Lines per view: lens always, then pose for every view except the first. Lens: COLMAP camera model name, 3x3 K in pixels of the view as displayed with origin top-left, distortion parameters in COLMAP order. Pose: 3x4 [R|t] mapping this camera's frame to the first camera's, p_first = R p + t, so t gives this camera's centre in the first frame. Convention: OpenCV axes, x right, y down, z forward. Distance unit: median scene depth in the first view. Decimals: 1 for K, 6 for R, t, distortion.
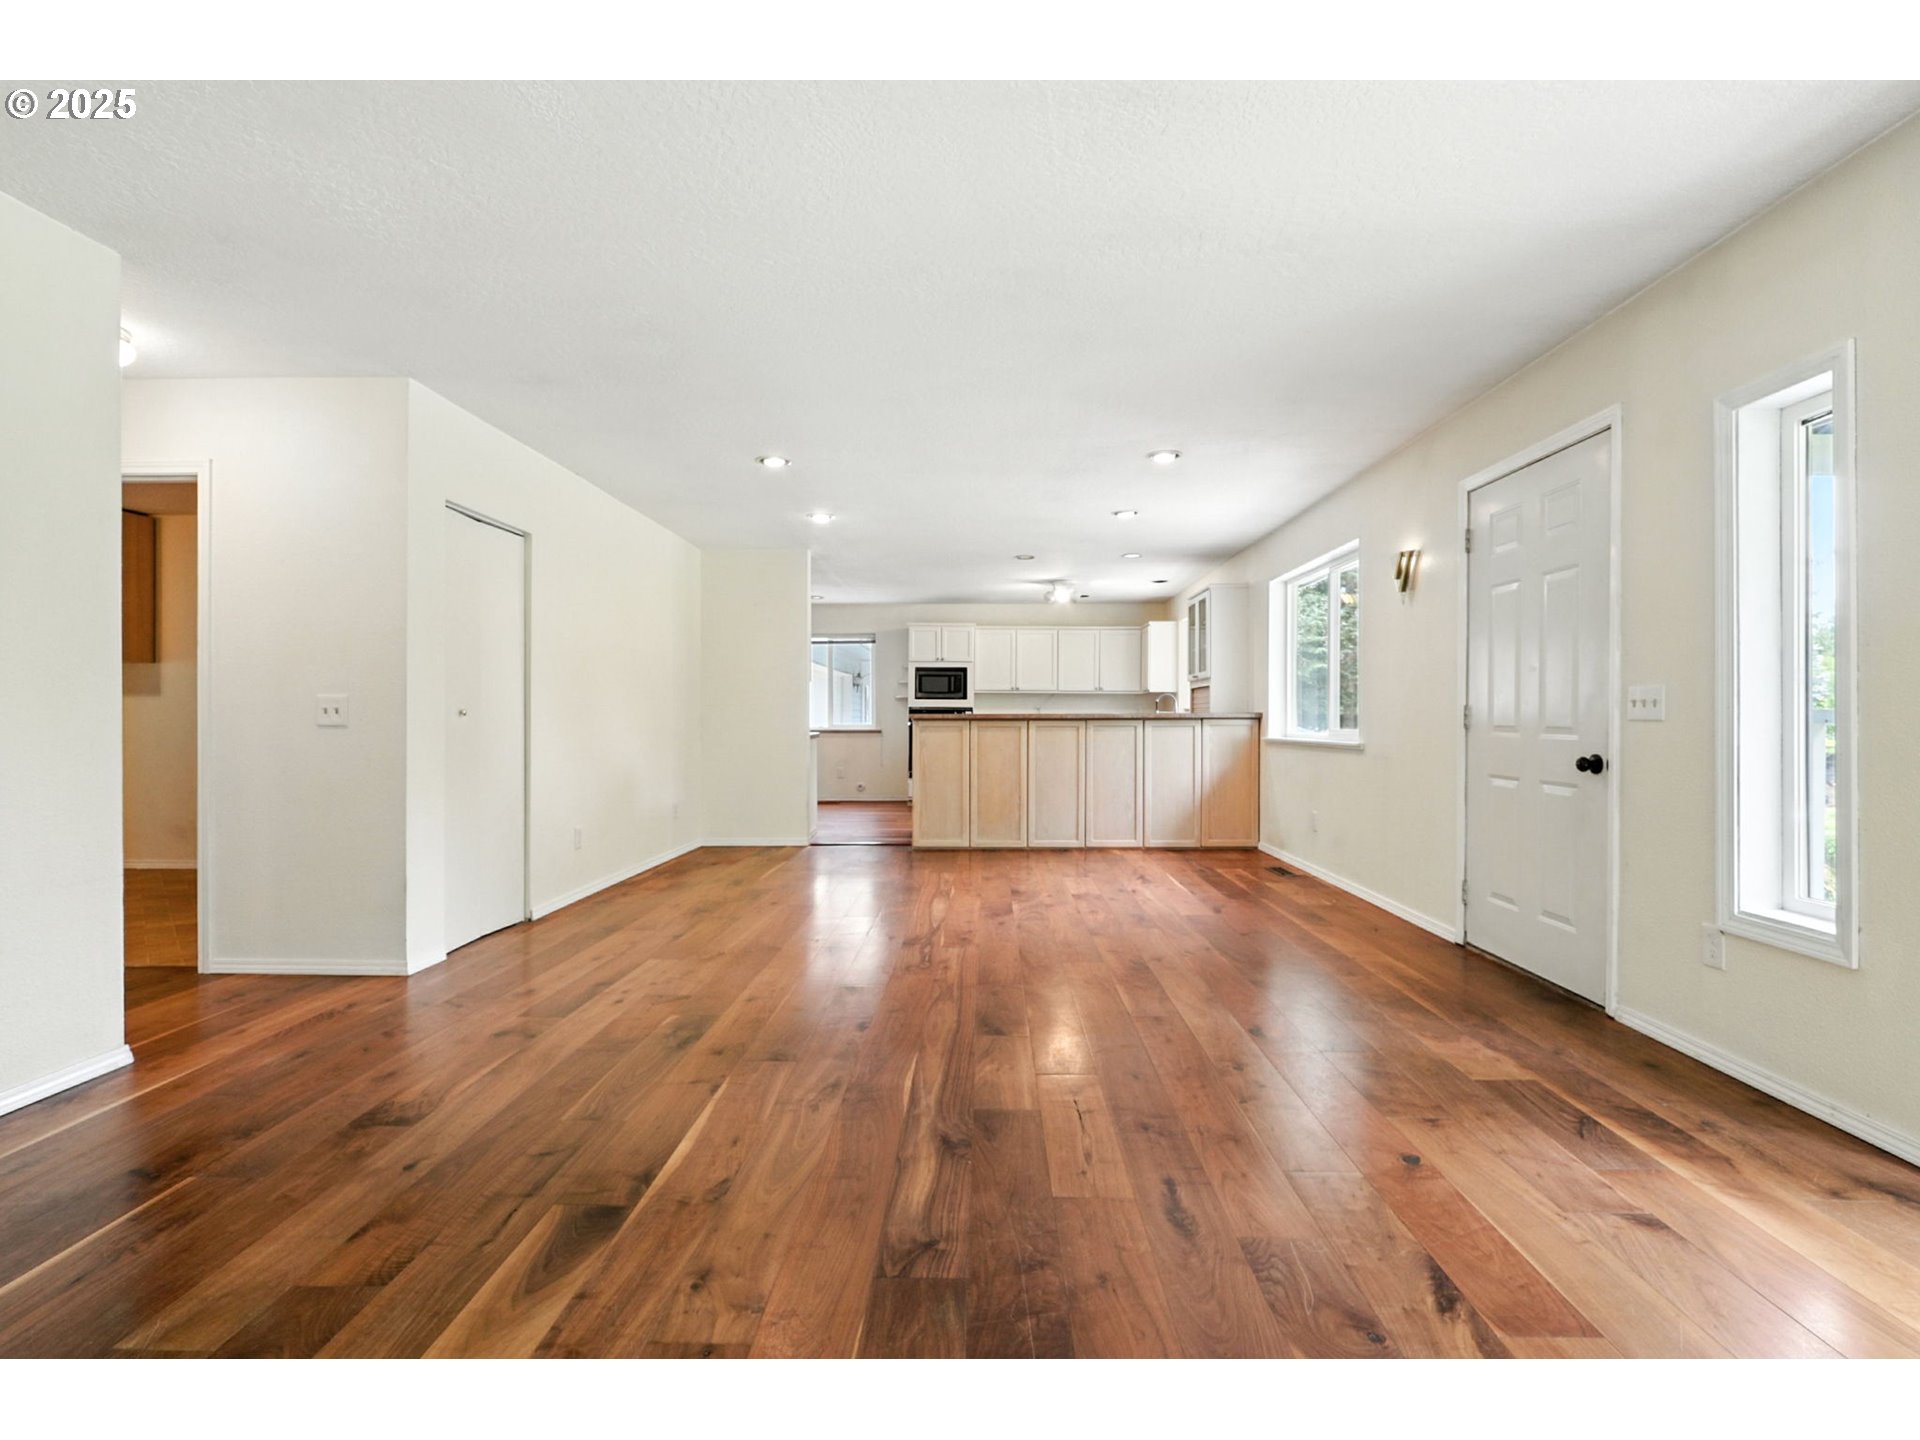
lens RADIAL K [[902.6, 0, 962.2], [0, 902.6, 709.8], [0, 0, 1]] dist [0.000123, -0.000792]
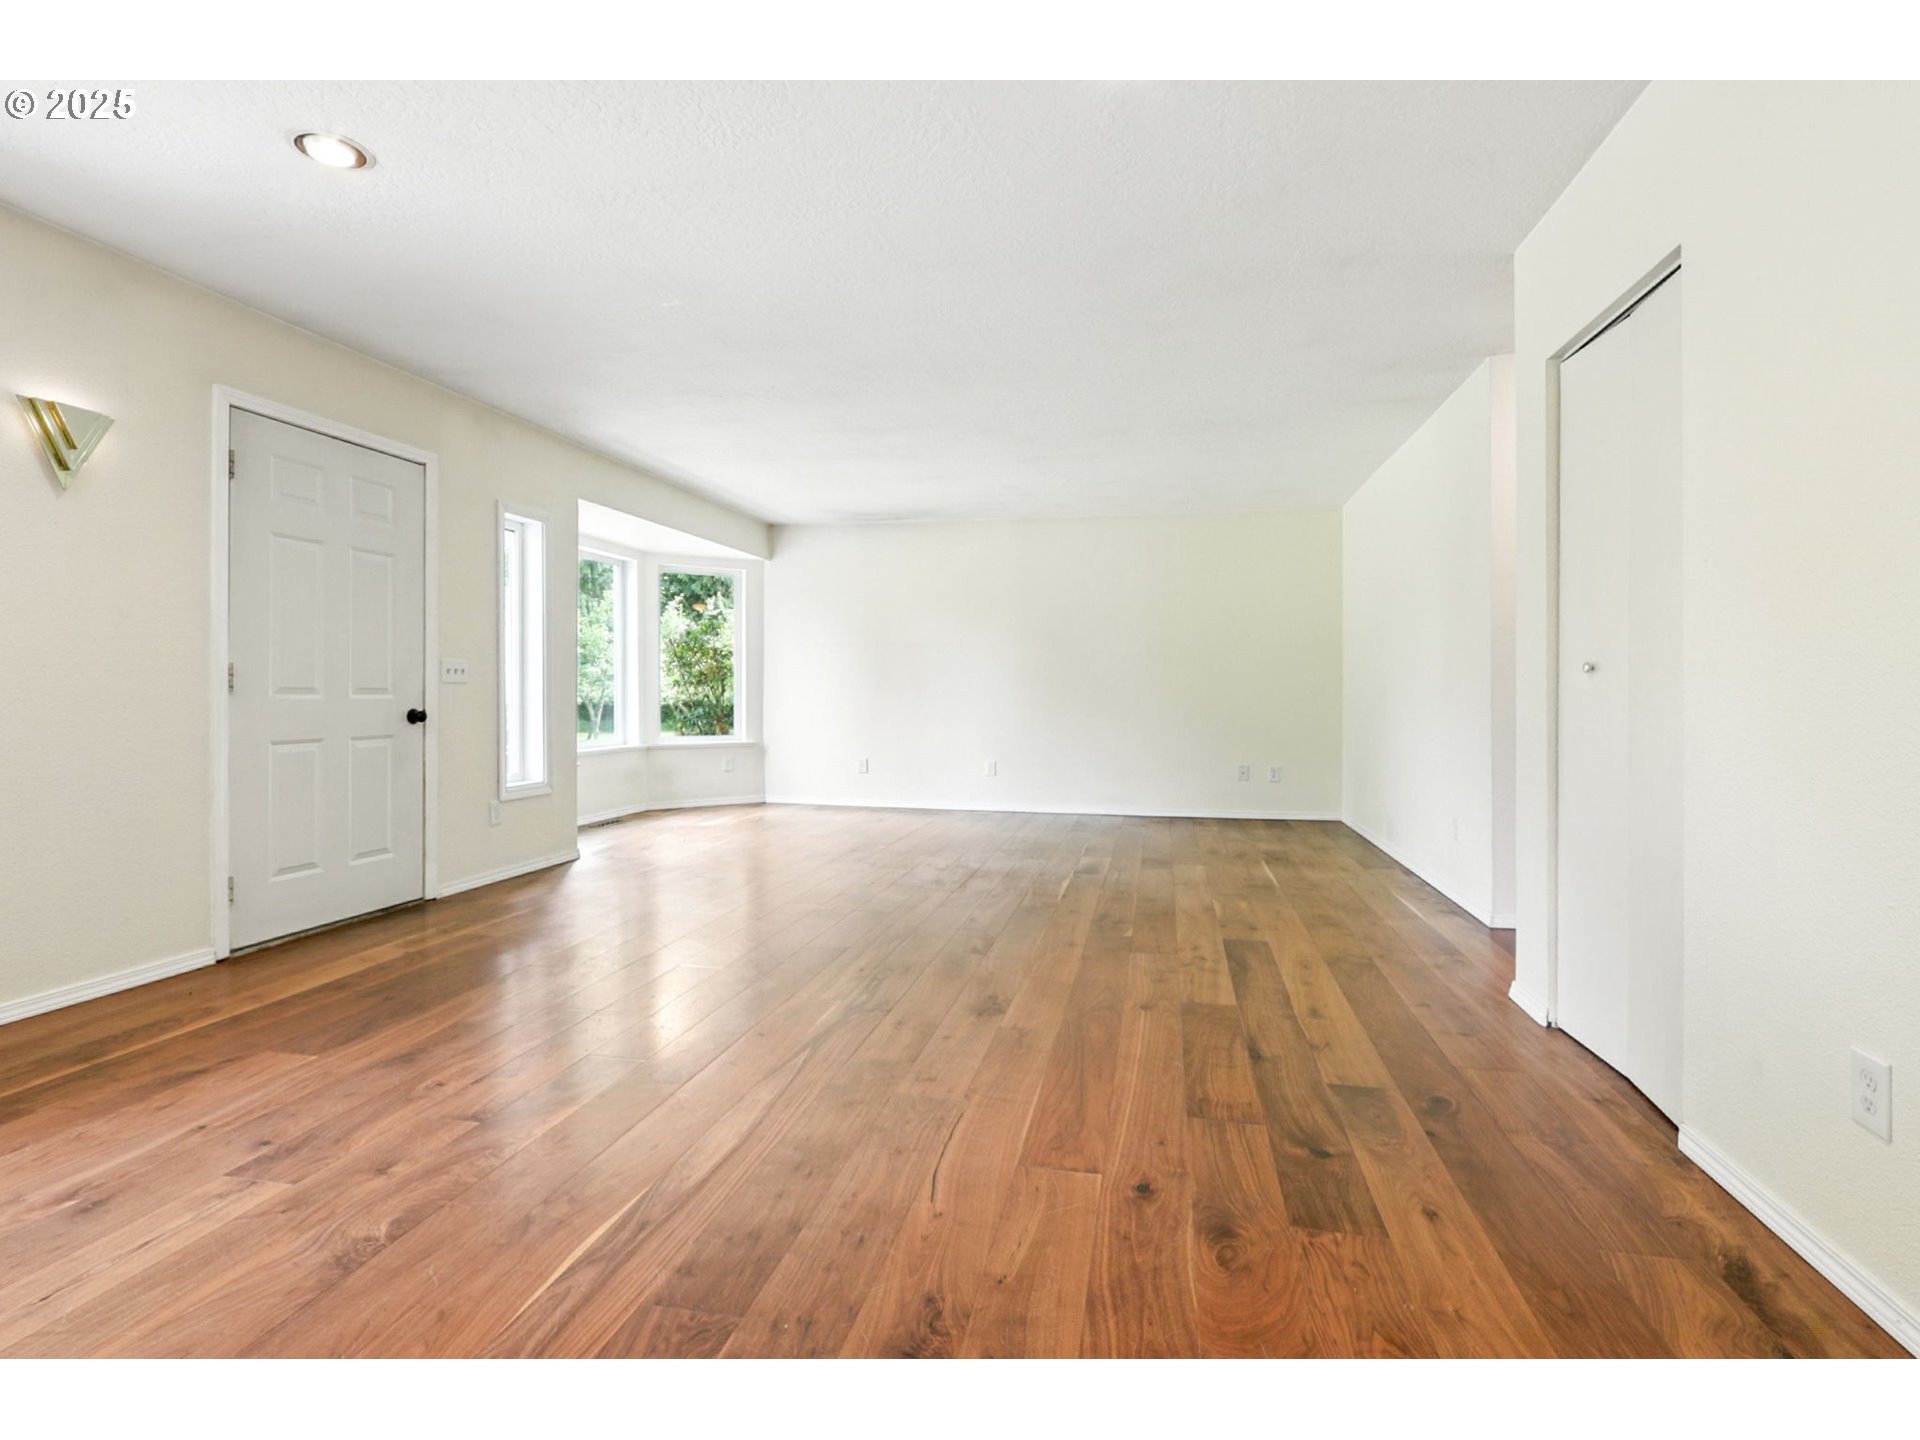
lens RADIAL K [[903.3, 0, 1003.2], [0, 903.3, 686.1], [0, 0, 1]] dist [0.002483, 0.000995]
pose [[-0.988274, -0.003699, 0.152645, -0.104946], [-0.005761, 0.999898, -0.013068, 0.009132], [-0.152581, -0.013794, -0.988195, 0.681448]]
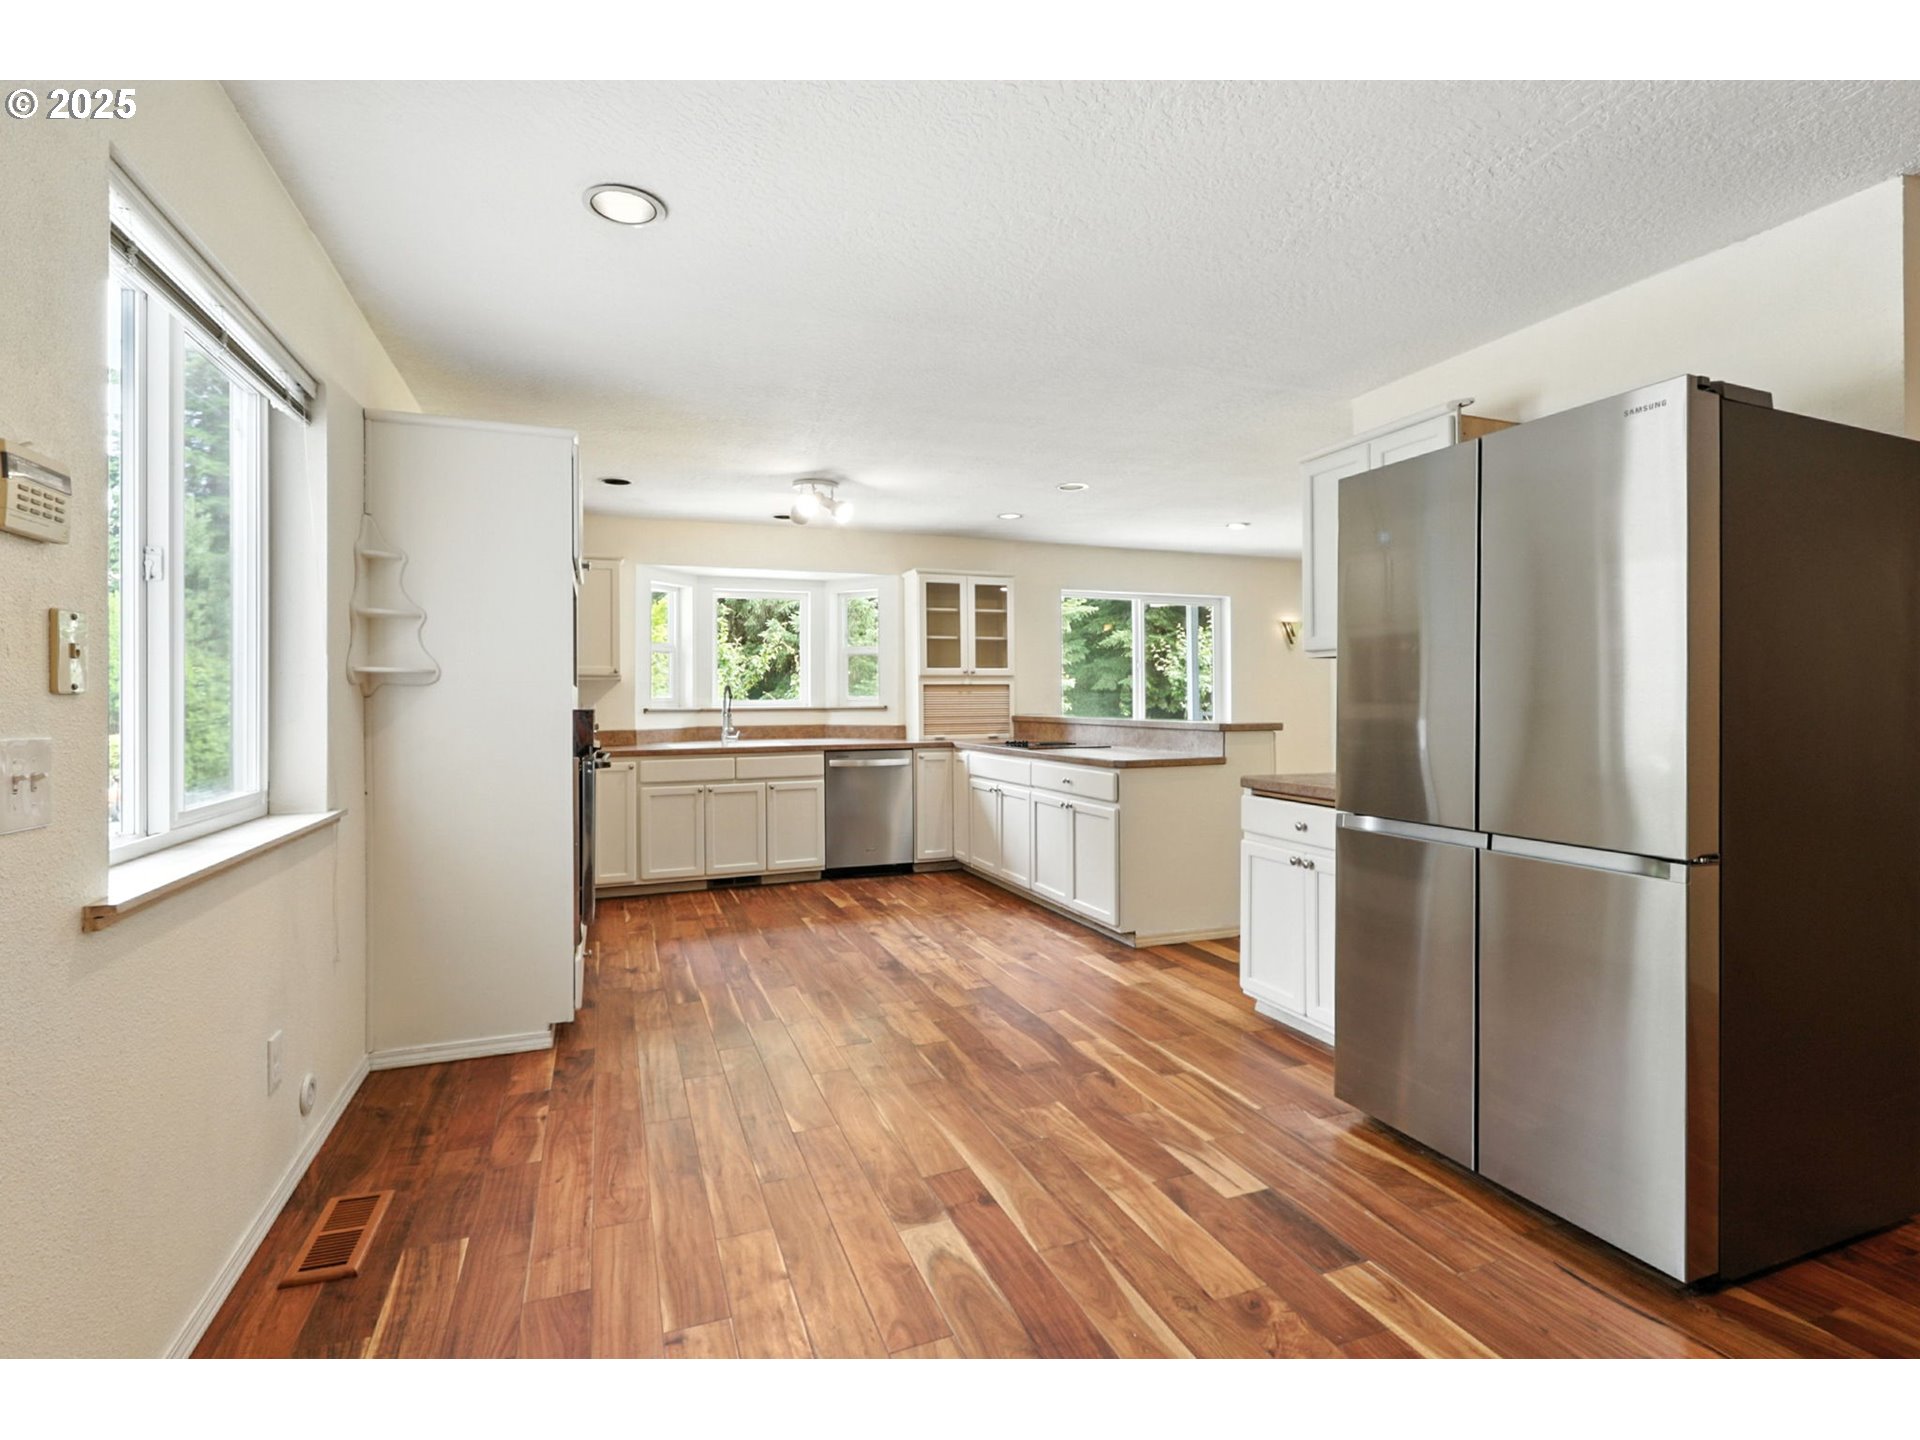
lens RADIAL K [[902.6, 0, 962.2], [0, 902.6, 709.8], [0, 0, 1]] dist [0.000123, -0.000792]
pose [[-0.385255, -0.008959, 0.922767, -0.391280], [-0.004270, 0.999959, 0.007925, -0.006258], [-0.922800, -0.000887, -0.385278, 1.016406]]
